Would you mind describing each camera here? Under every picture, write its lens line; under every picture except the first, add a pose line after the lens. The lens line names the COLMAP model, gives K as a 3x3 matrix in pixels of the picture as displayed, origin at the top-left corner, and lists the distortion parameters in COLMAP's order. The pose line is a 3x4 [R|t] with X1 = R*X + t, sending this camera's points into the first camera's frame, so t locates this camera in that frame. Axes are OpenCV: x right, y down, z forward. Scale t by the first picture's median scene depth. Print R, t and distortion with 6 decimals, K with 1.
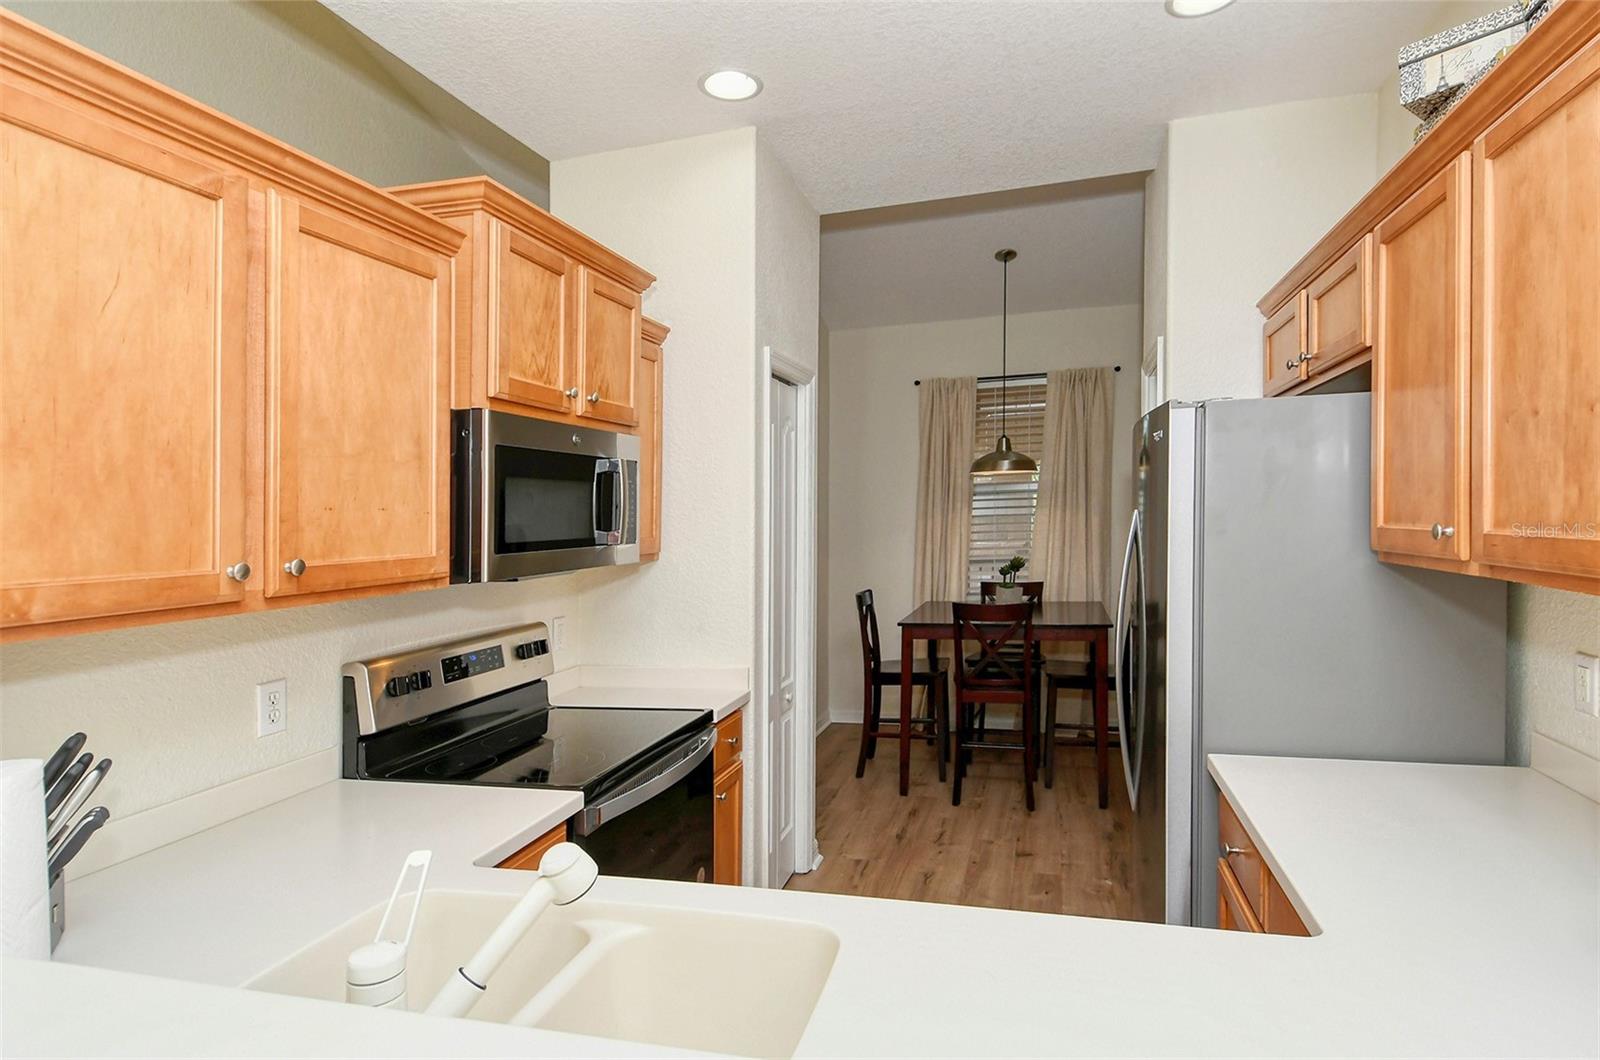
lens RADIAL K [[840.8, 0, 800.0], [0, 840.8, 530.0], [0, 0, 1]] dist [0.040182, 0.000324]
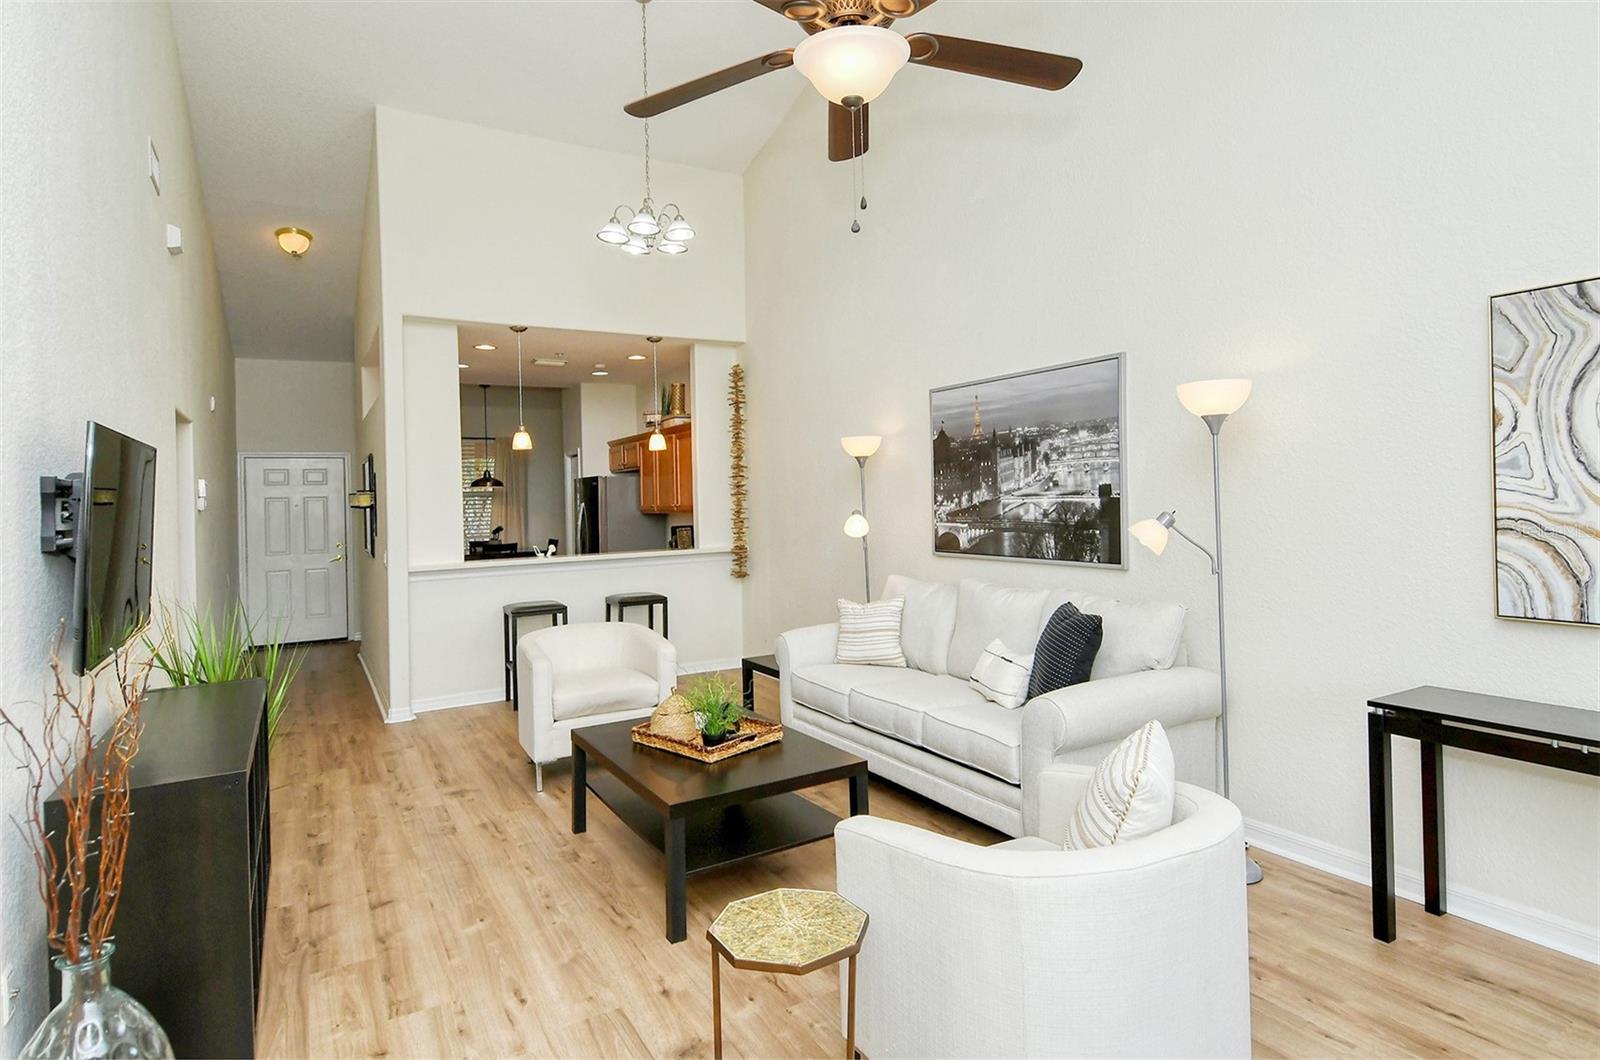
lens RADIAL K [[863.3, 0, 823.2], [0, 863.3, 495.5], [0, 0, 1]] dist [0.023006, -0.000285]
pose [[0.667140, 0.005679, 0.744911, -1.904065], [0.026703, 0.999146, -0.031532, 0.100436], [-0.744454, 0.040928, 0.666419, -2.521696]]
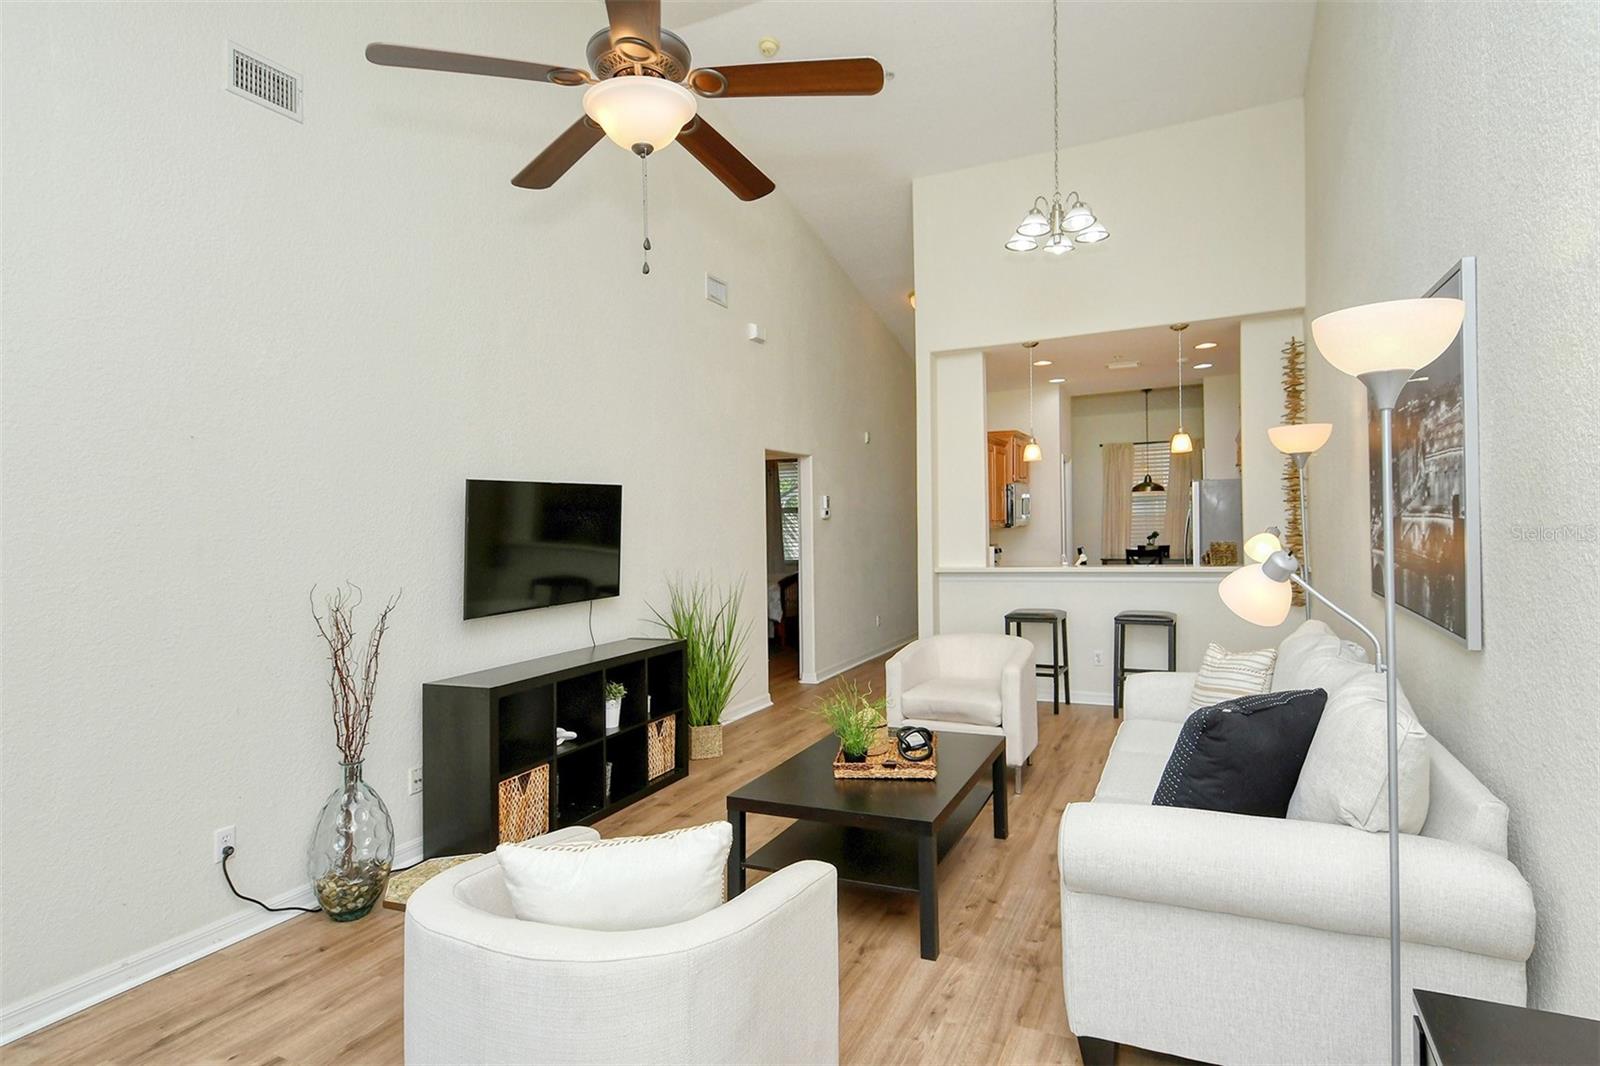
lens RADIAL K [[850.7, 0, 815.9], [0, 850.7, 507.7], [0, 0, 1]] dist [0.036372, 0.000014]
pose [[0.990746, -0.009702, -0.135383, -0.687927], [0.005512, 0.999495, -0.031293, 0.076907], [0.135619, 0.030257, 0.990299, -2.896758]]
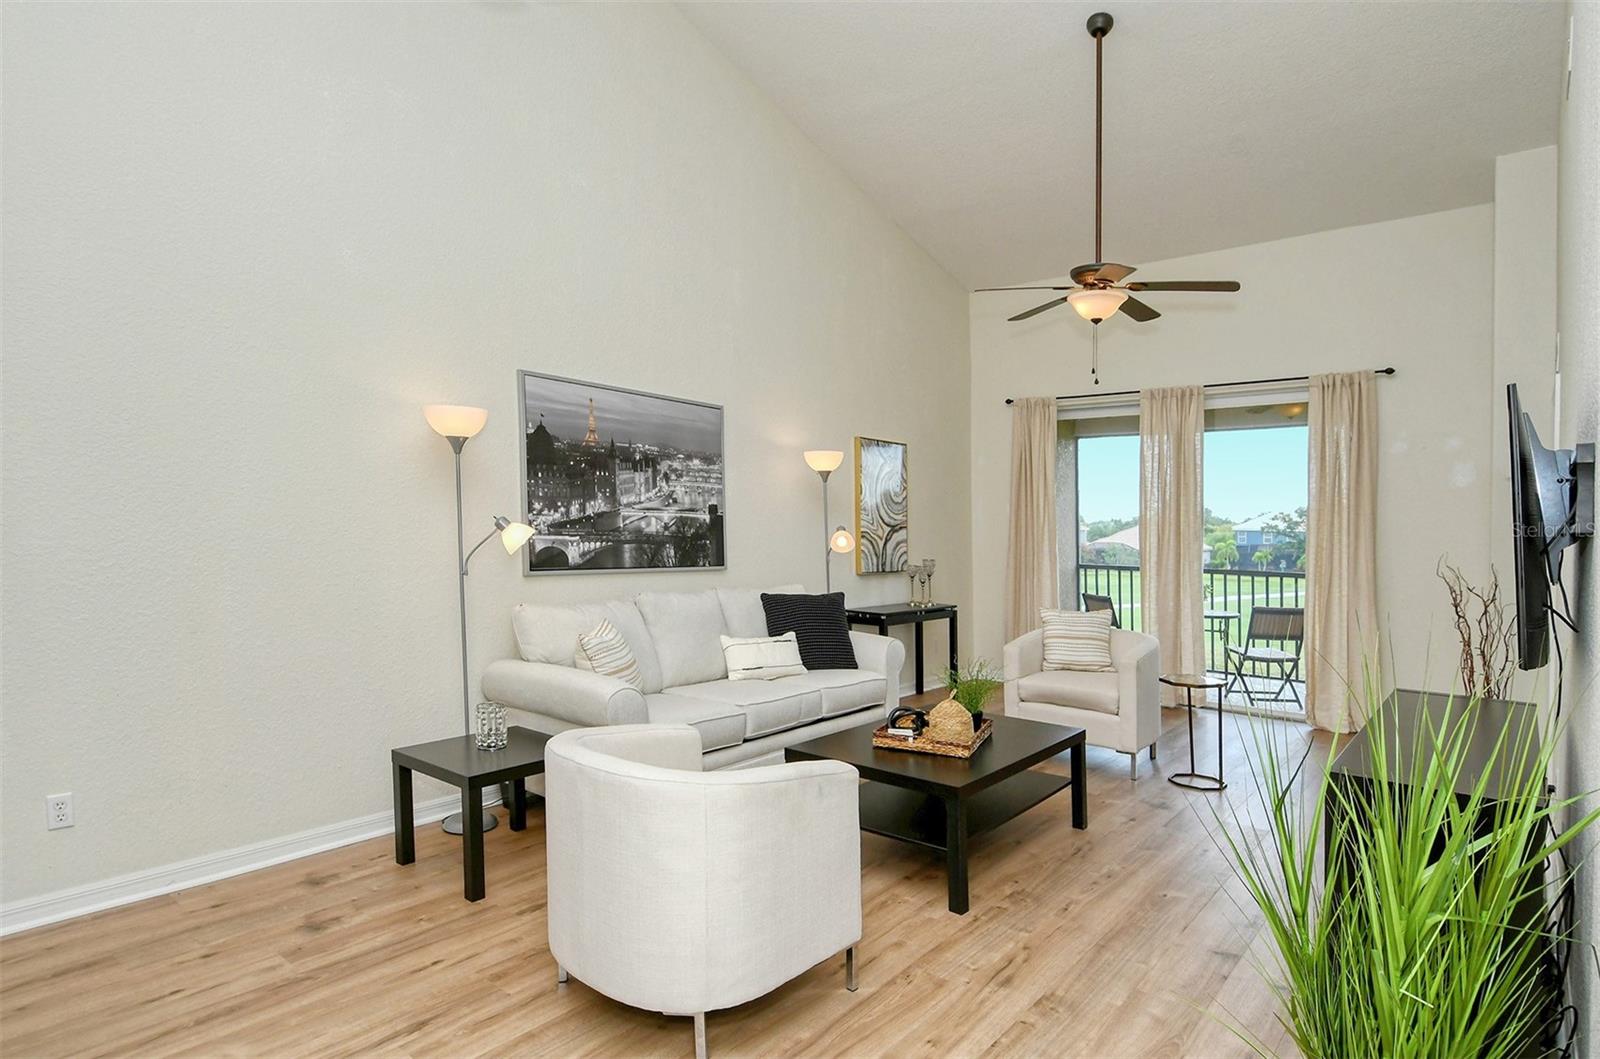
lens RADIAL K [[857.5, 0, 800.0], [0, 857.5, 529.5], [0, 0, 1]] dist [0.039360, -0.000021]
pose [[-0.925586, 0.001426, 0.378535, -1.199949], [0.006138, 0.999918, 0.011241, 0.076530], [-0.378488, 0.012727, -0.925519, 0.494838]]
